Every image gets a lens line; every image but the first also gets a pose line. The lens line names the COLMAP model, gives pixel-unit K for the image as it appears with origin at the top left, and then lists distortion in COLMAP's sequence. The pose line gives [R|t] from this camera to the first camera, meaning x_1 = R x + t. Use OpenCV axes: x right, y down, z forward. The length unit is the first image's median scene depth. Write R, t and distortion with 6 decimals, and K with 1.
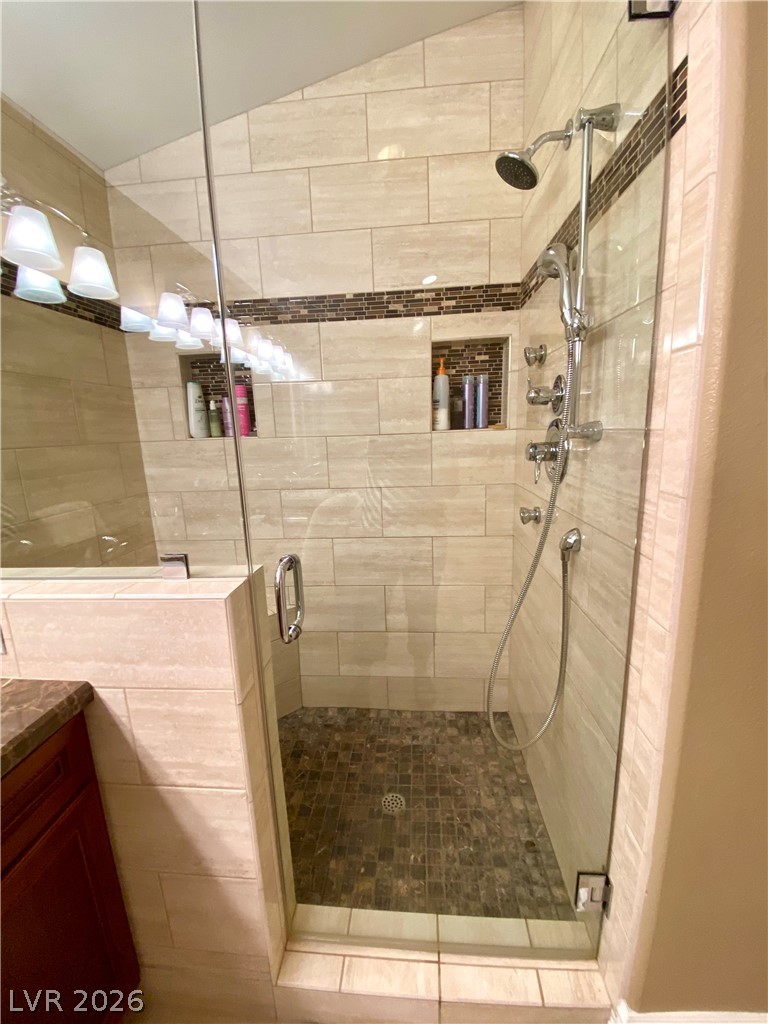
lens RADIAL K [[418.7, 0, 384.0], [0, 418.7, 512.0], [0, 0, 1]] dist [0.026338, -0.025118]
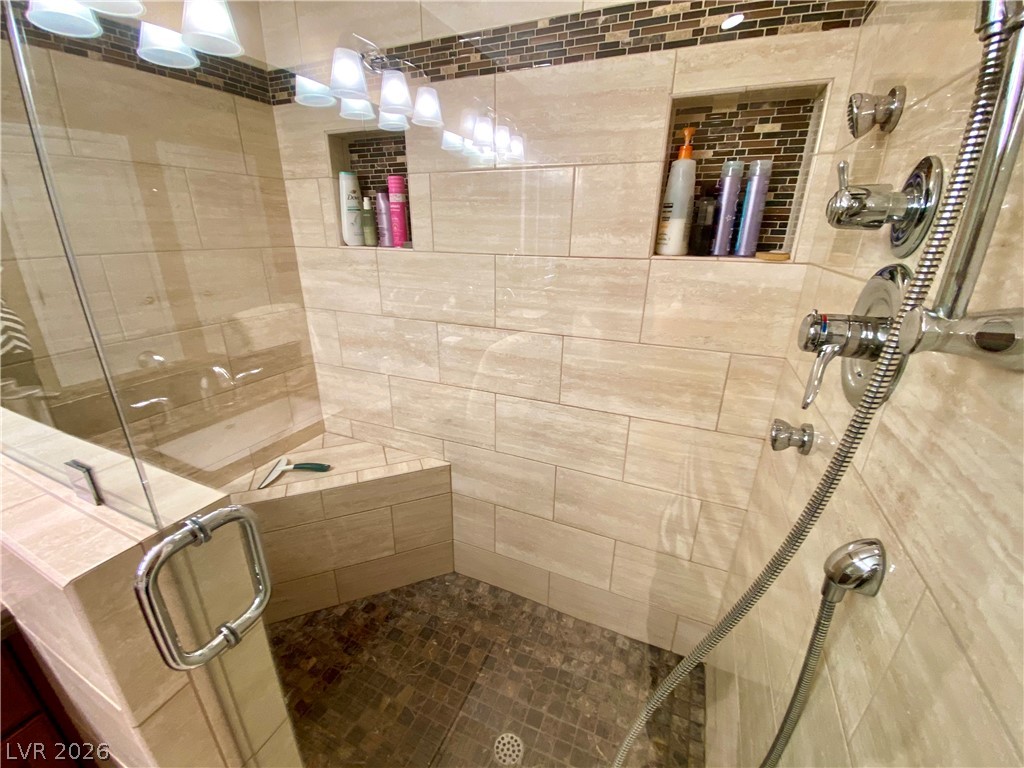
lens RADIAL K [[419.0, 0, 508.1], [0, 419.0, 385.6], [0, 0, 1]] dist [0.017778, -0.019479]
pose [[0.942340, 0.156143, -0.295999, 0.132224], [-0.105928, 0.978173, 0.178766, -0.097133], [0.317451, -0.137103, 0.938311, 0.328732]]
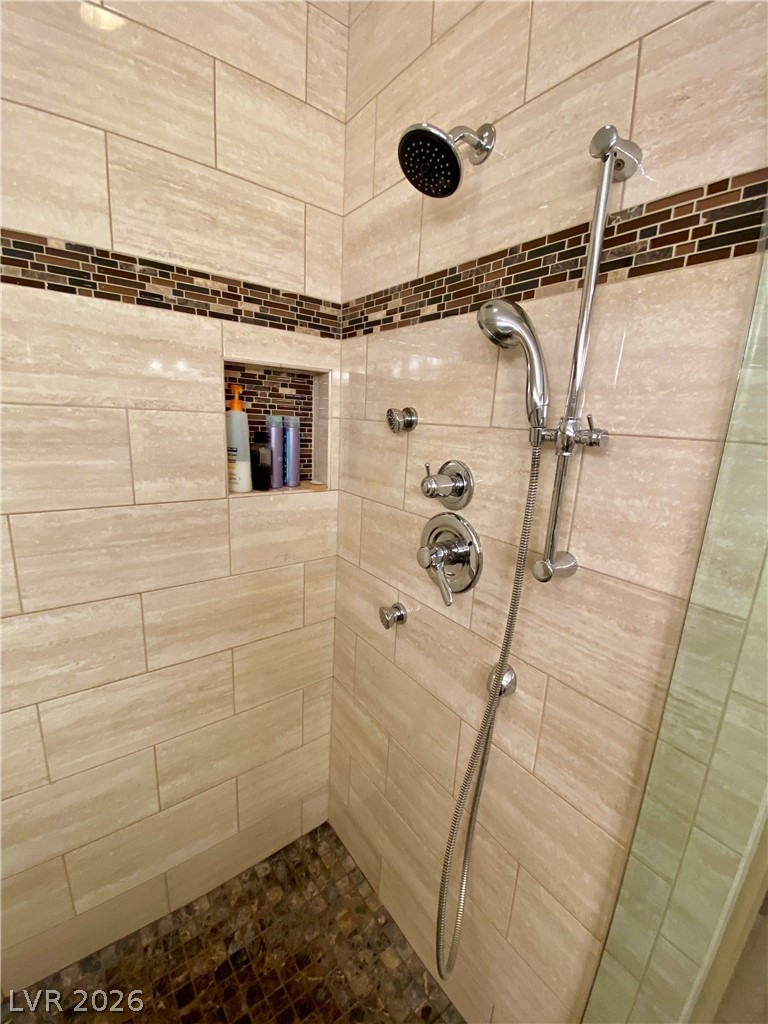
lens RADIAL K [[416.9, 0, 388.2], [0, 416.9, 513.0], [0, 0, 1]] dist [0.040180, -0.031502]
pose [[0.746574, -0.076609, 0.660877, -0.140215], [0.057965, 0.997061, 0.050099, -0.190702], [-0.662773, 0.000905, 0.748820, 0.354301]]
